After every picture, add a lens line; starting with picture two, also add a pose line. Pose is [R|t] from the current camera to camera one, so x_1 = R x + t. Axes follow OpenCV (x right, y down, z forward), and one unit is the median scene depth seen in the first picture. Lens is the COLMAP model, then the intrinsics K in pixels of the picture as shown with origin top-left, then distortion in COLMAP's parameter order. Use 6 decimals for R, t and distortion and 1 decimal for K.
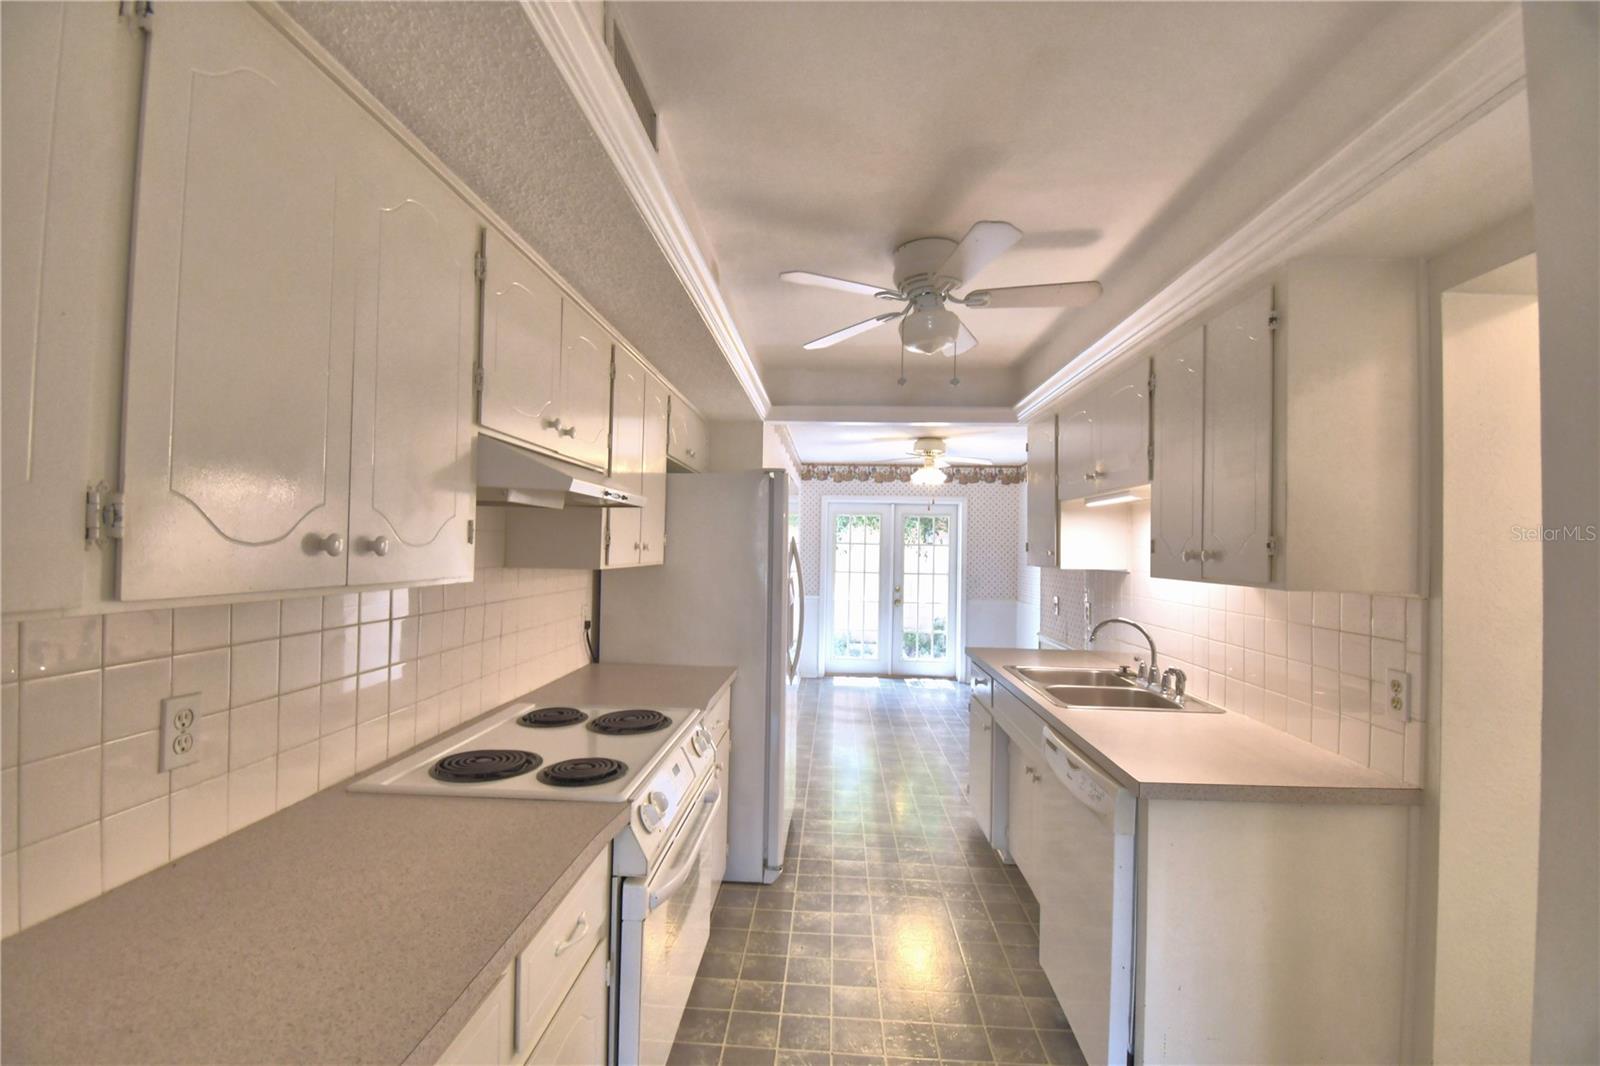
lens RADIAL K [[699.3, 0, 791.0], [0, 699.3, 529.4], [0, 0, 1]] dist [0.018283, -0.024979]
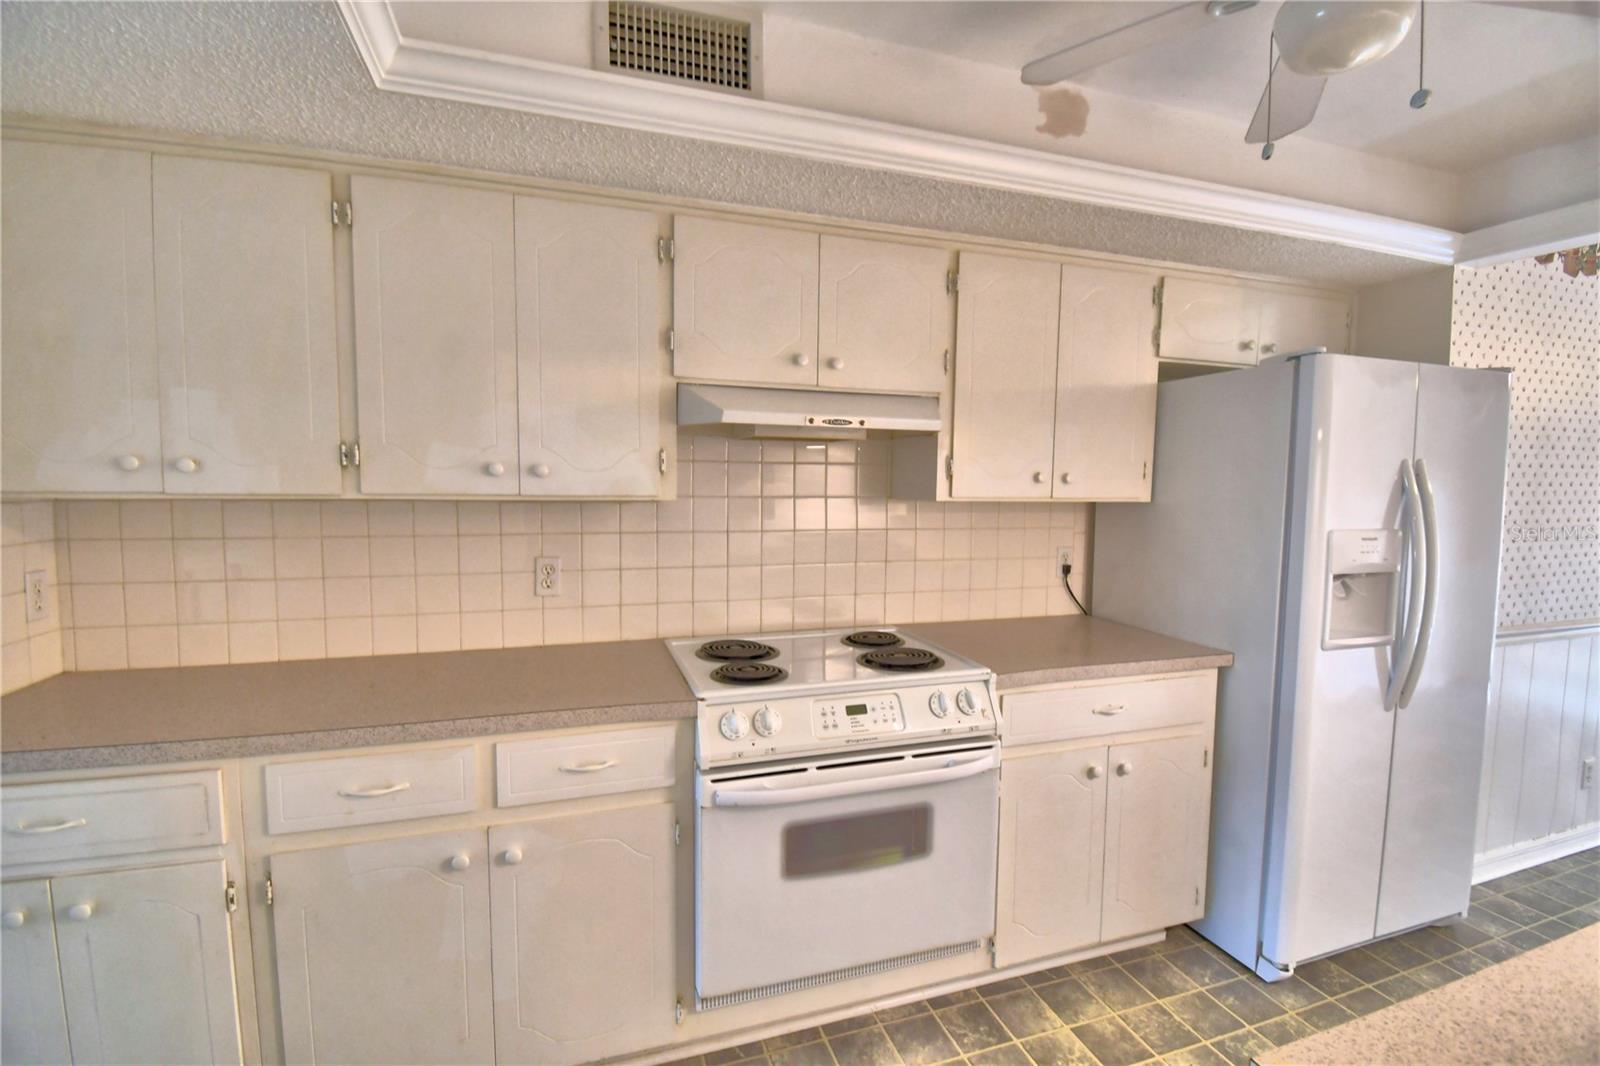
lens RADIAL K [[699.3, 0, 791.0], [0, 699.3, 529.4], [0, 0, 1]] dist [0.018283, -0.024979]
pose [[0.370558, 0.052112, -0.927346, 0.437927], [0.017722, 0.997846, 0.063155, 0.026361], [0.928640, -0.039837, 0.368837, 0.384580]]
